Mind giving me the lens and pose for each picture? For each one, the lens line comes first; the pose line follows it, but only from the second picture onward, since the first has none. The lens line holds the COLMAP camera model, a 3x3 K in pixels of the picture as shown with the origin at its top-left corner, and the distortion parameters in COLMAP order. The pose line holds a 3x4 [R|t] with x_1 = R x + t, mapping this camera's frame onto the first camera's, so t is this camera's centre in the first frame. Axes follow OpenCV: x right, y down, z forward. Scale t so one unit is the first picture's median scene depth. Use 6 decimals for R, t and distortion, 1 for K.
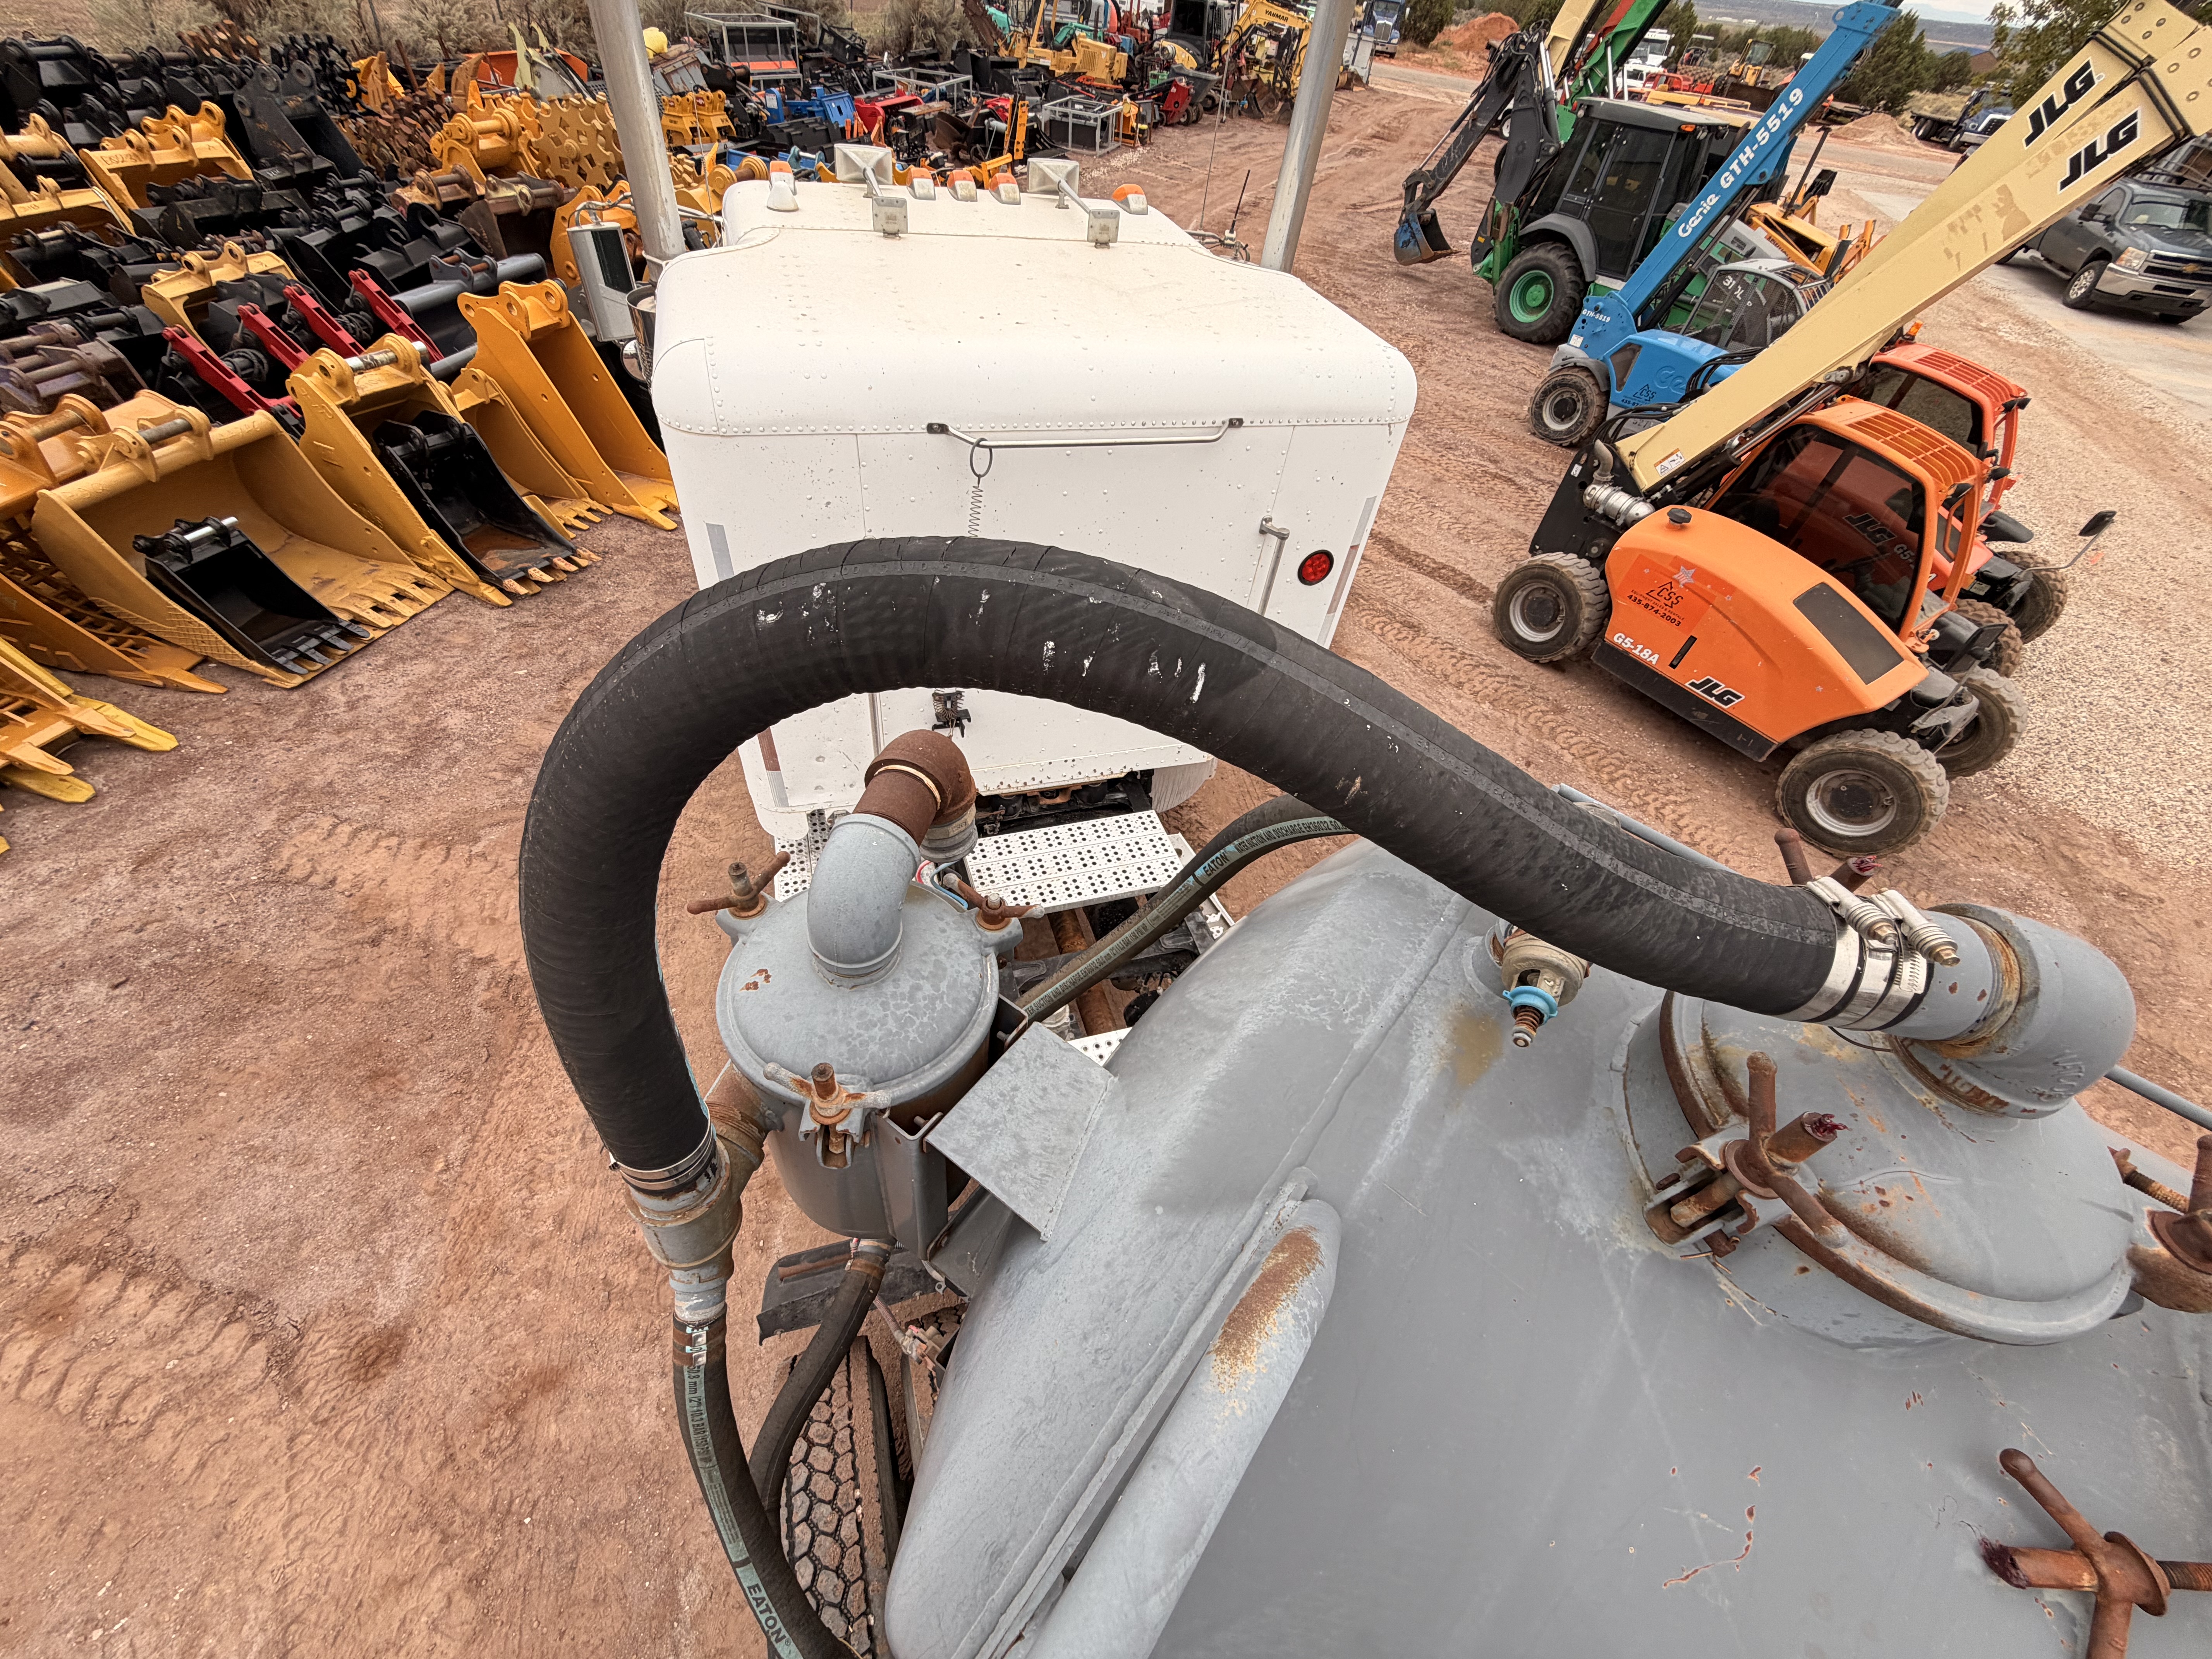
lens RADIAL K [[871.9, 0, 1107.3], [0, 871.9, 834.9], [0, 0, 1]] dist [0.002124, 0.000467]
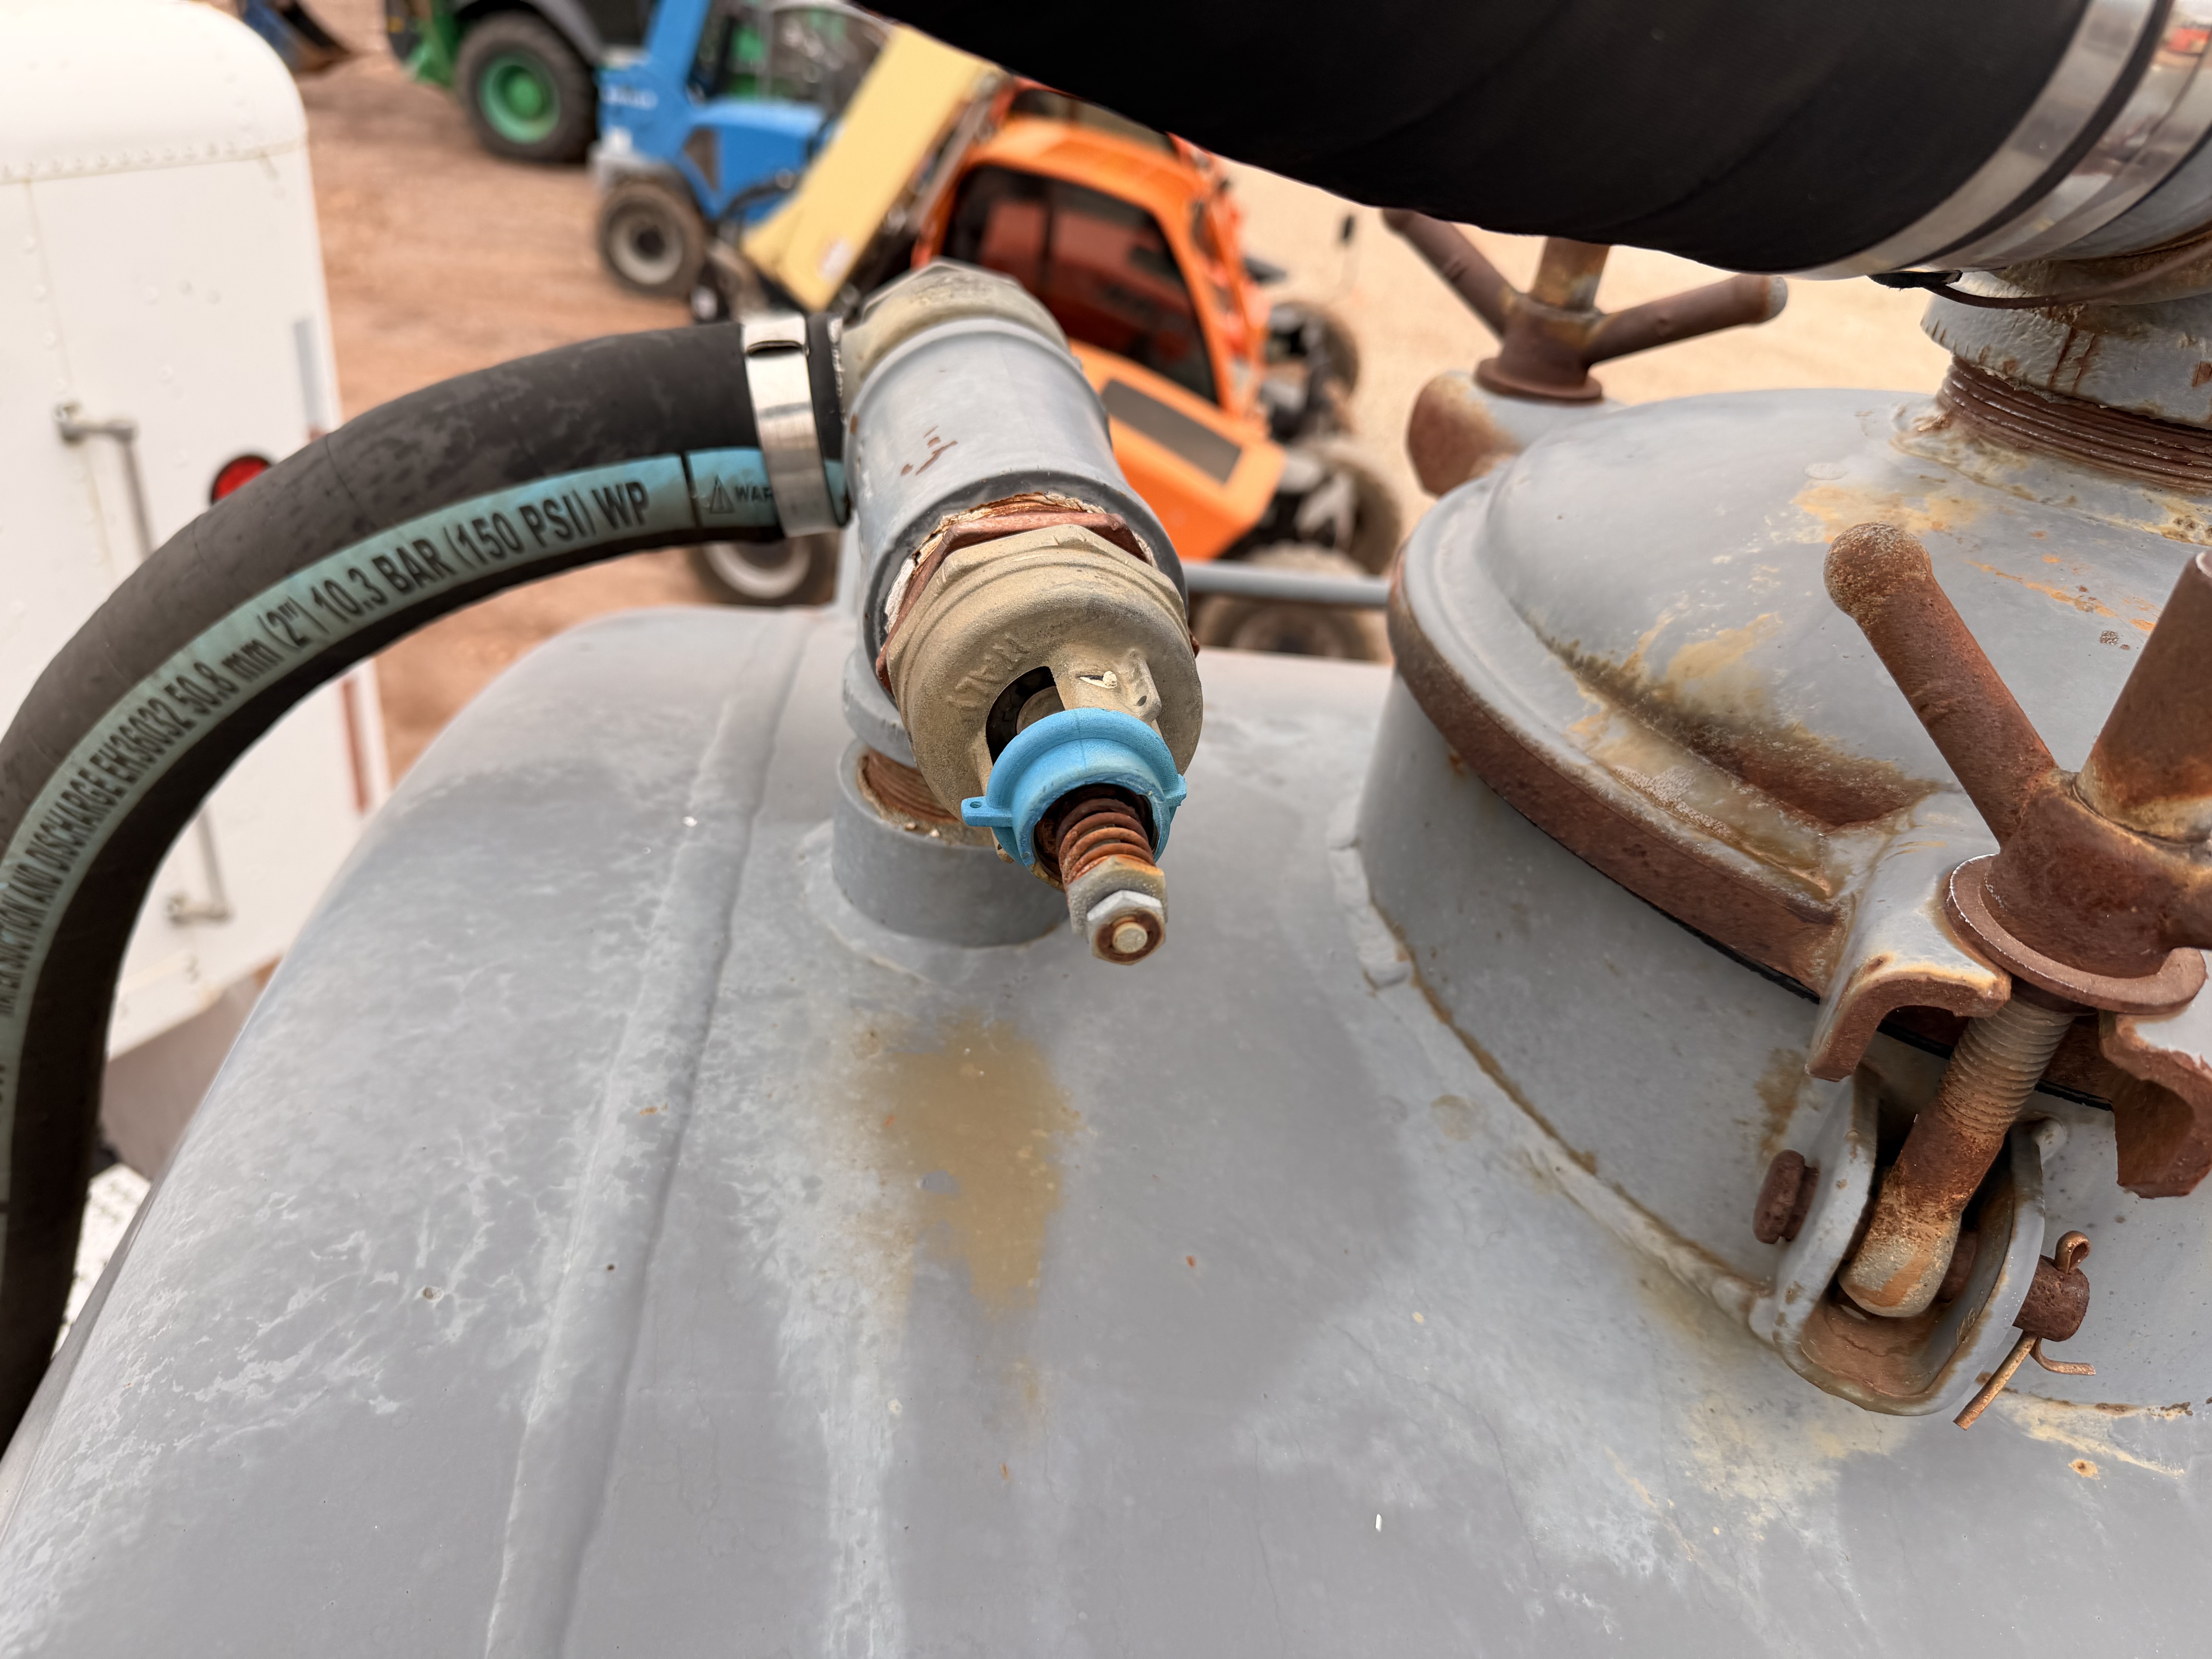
lens RADIAL K [[1558.6, 0, 1107.5], [0, 1558.6, 834.0], [0, 0, 1]] dist [0.066115, -0.104699]
pose [[0.749800, -0.371817, 0.547314, 0.239090], [0.447662, 0.894184, -0.005818, 0.185466], [-0.487236, 0.249374, 0.836907, 0.591652]]
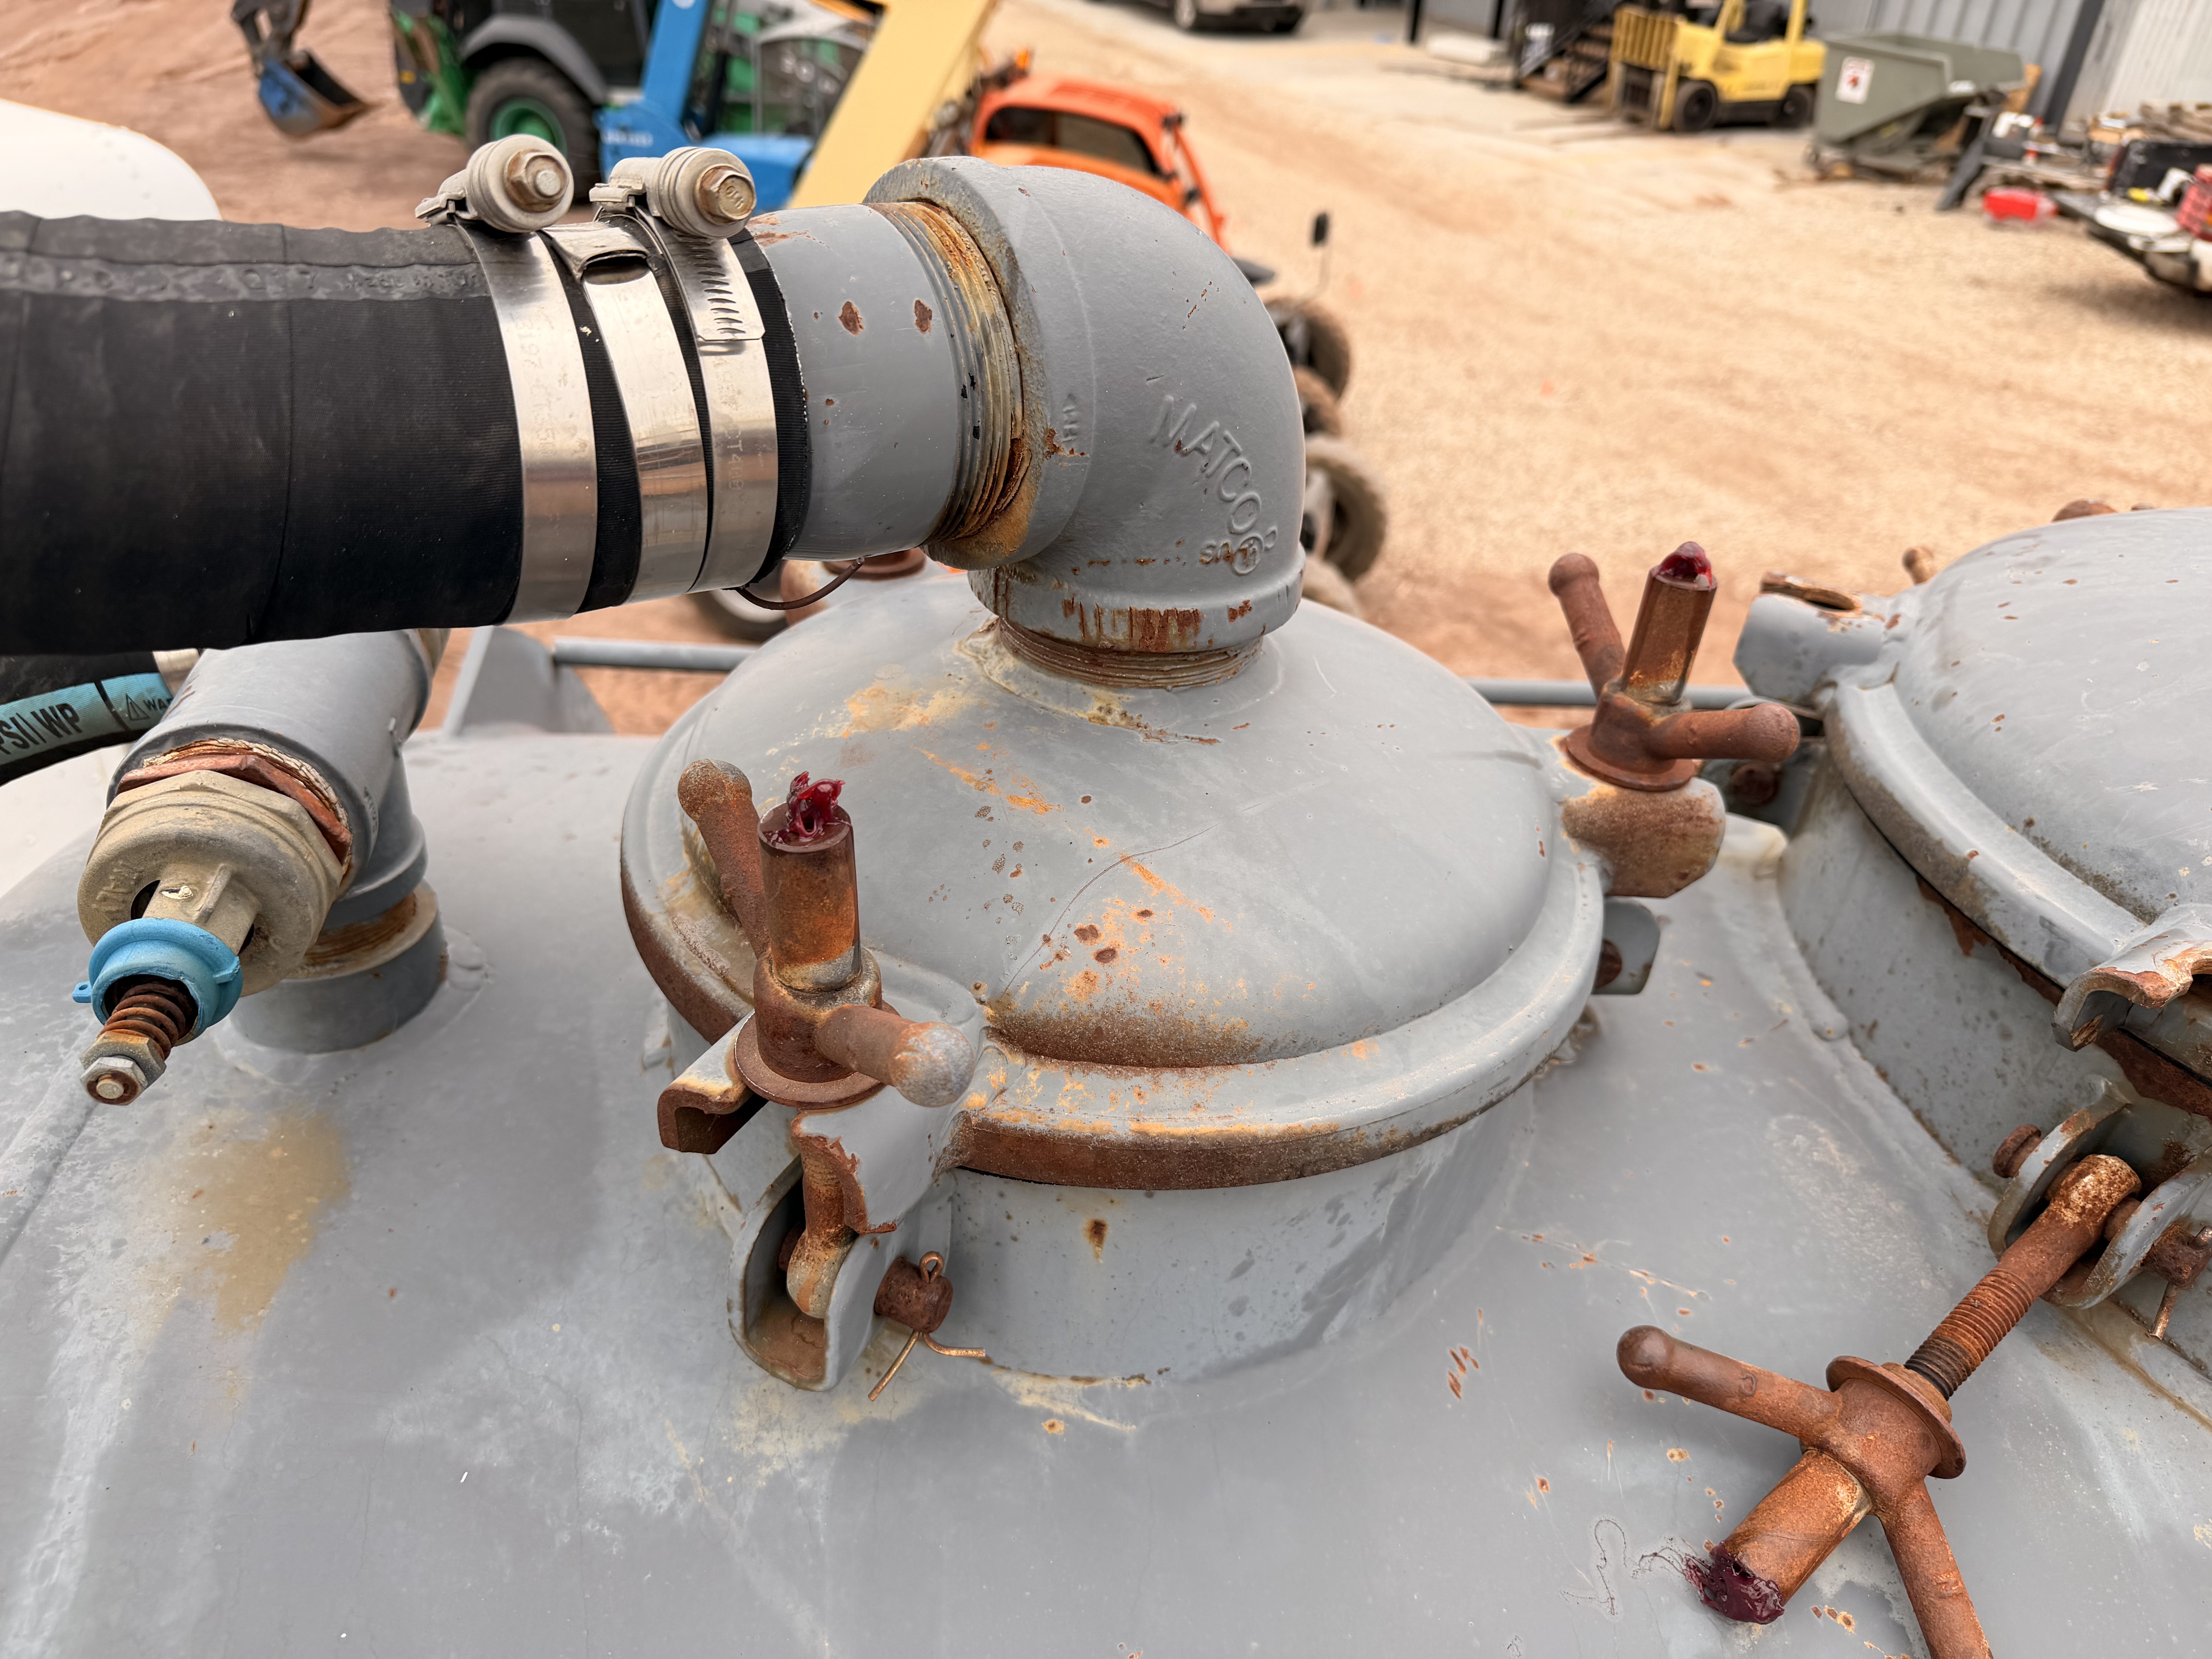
lens RADIAL K [[1579.2, 0, 1106.0], [0, 1579.2, 838.0], [0, 0, 1]] dist [0.000606, -0.011268]
pose [[0.753474, -0.407611, 0.515878, 0.419373], [0.486881, 0.873212, -0.021170, 0.295367], [-0.441842, 0.267123, 0.856400, 0.299430]]
